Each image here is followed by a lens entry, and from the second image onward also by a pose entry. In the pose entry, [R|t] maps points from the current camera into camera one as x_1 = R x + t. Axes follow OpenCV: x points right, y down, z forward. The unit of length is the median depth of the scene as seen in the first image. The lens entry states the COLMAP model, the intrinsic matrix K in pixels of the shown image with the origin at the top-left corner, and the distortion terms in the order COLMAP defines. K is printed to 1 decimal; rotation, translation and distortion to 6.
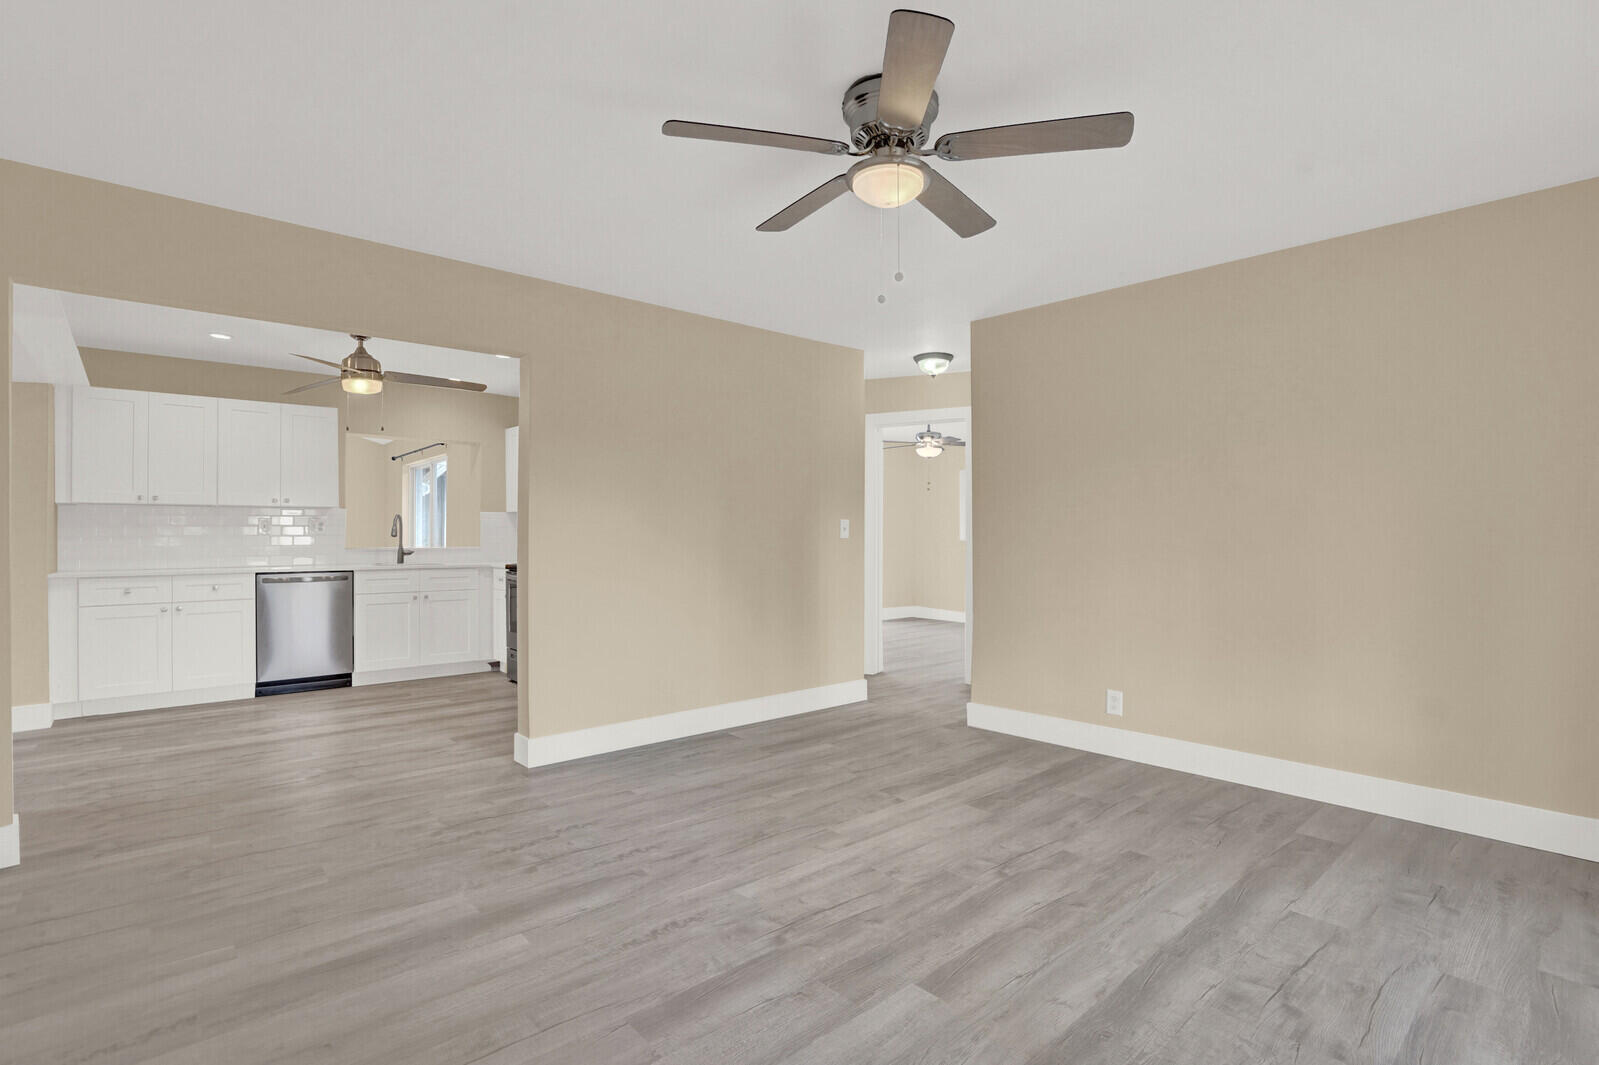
lens RADIAL K [[753.8, 0, 796.2], [0, 753.8, 532.0], [0, 0, 1]] dist [-0.038285, 0.007837]
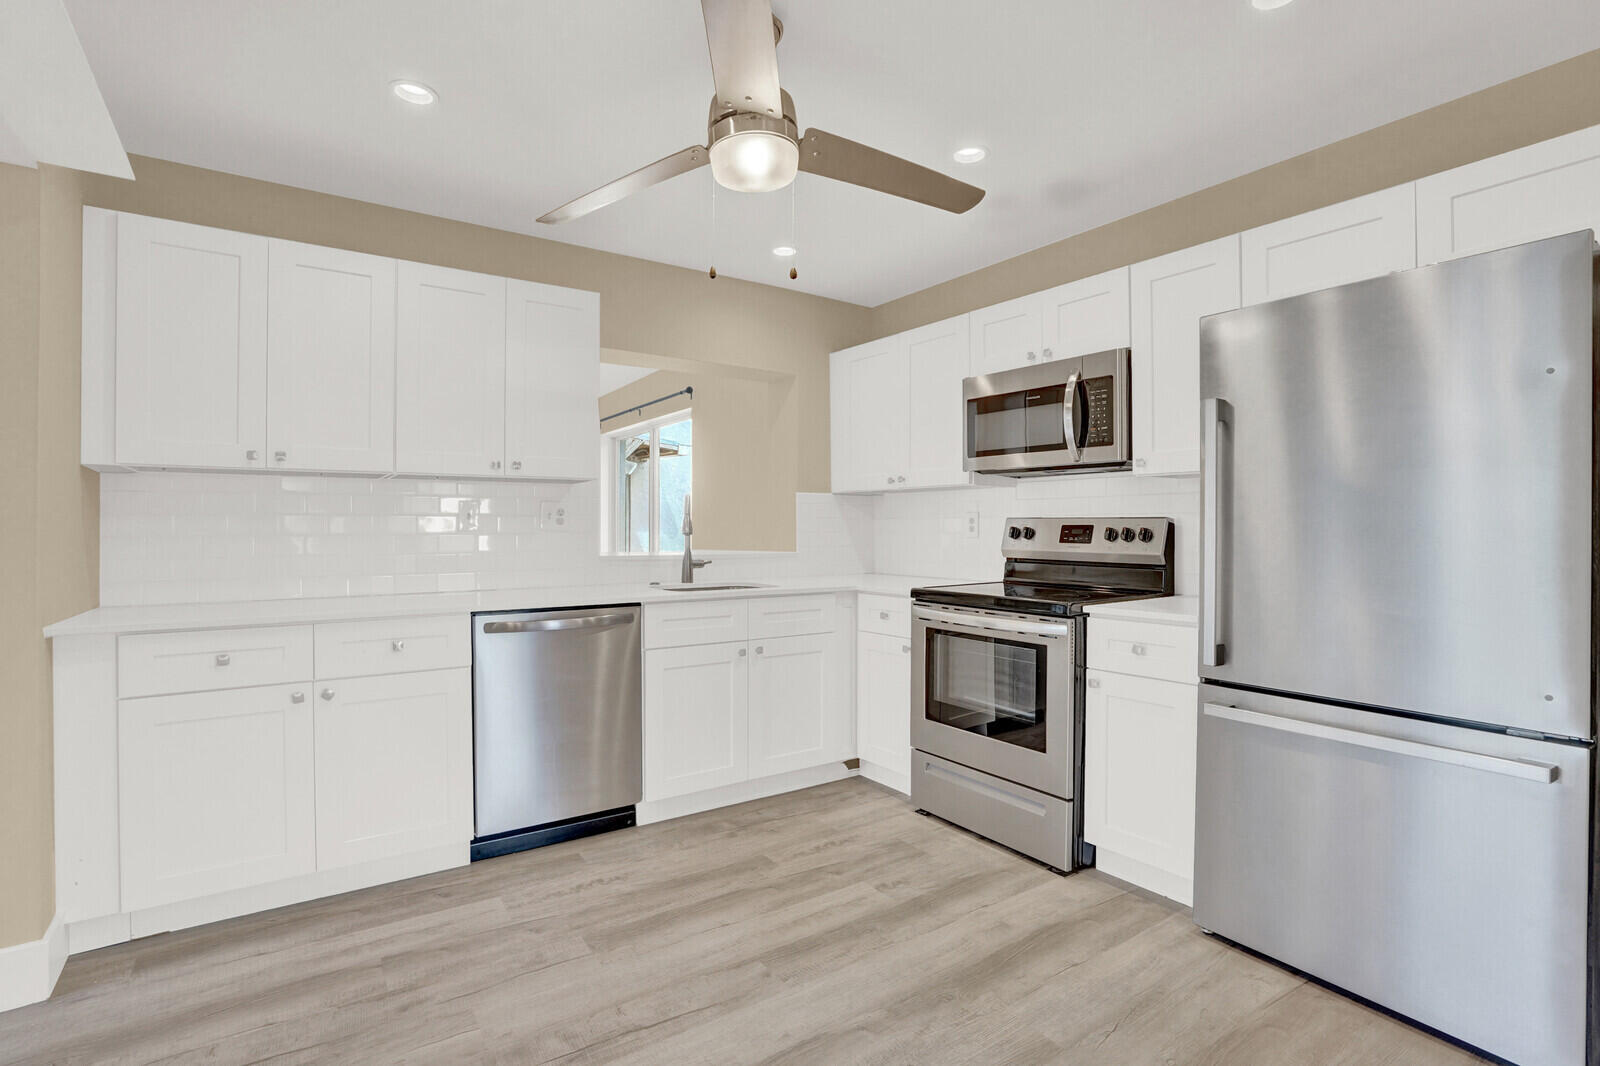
lens RADIAL K [[754.3, 0, 784.2], [0, 754.3, 527.2], [0, 0, 1]] dist [-0.038285, 0.007837]
pose [[0.991927, -0.000479, -0.126807, -0.462320], [0.000719, 0.999998, 0.001852, -0.000351], [0.126806, -0.001928, 0.991926, 0.536063]]
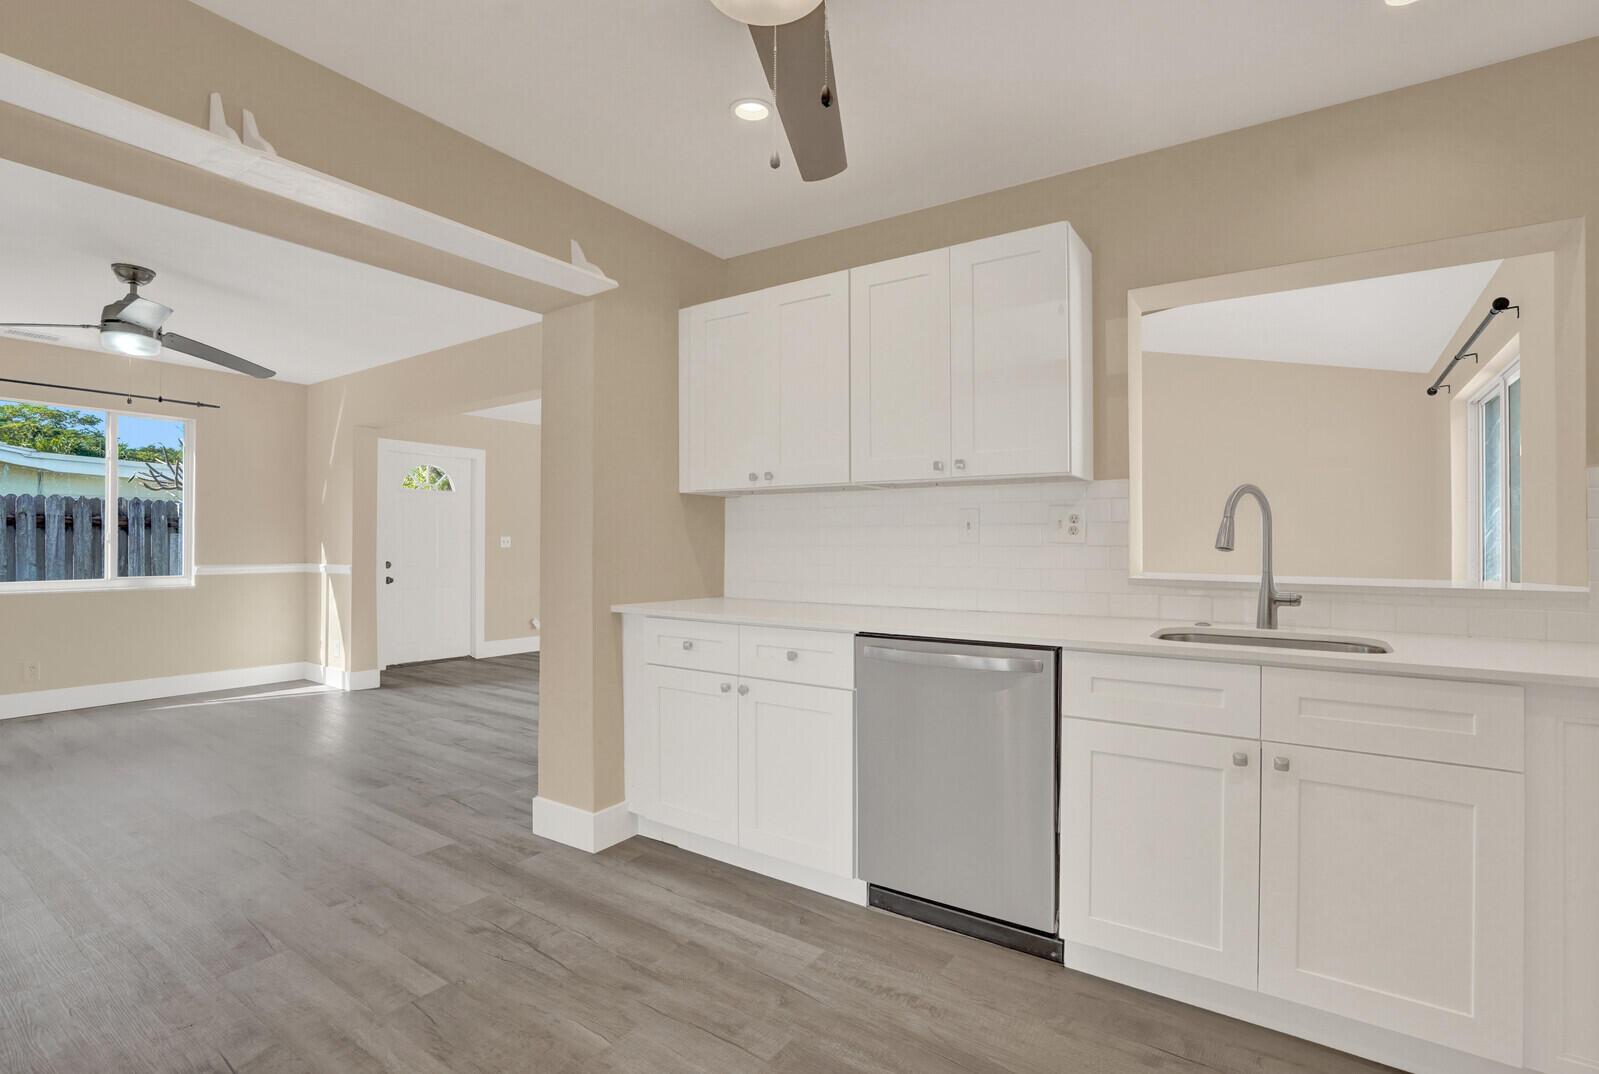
lens RADIAL K [[761.4, 0, 791.2], [0, 761.4, 529.3], [0, 0, 1]] dist [-0.043441, 0.002474]
pose [[0.238661, -0.011691, -0.971033, -0.297378], [0.001944, 0.999931, -0.011562, 0.000476], [0.971101, 0.000872, 0.238667, 0.844103]]
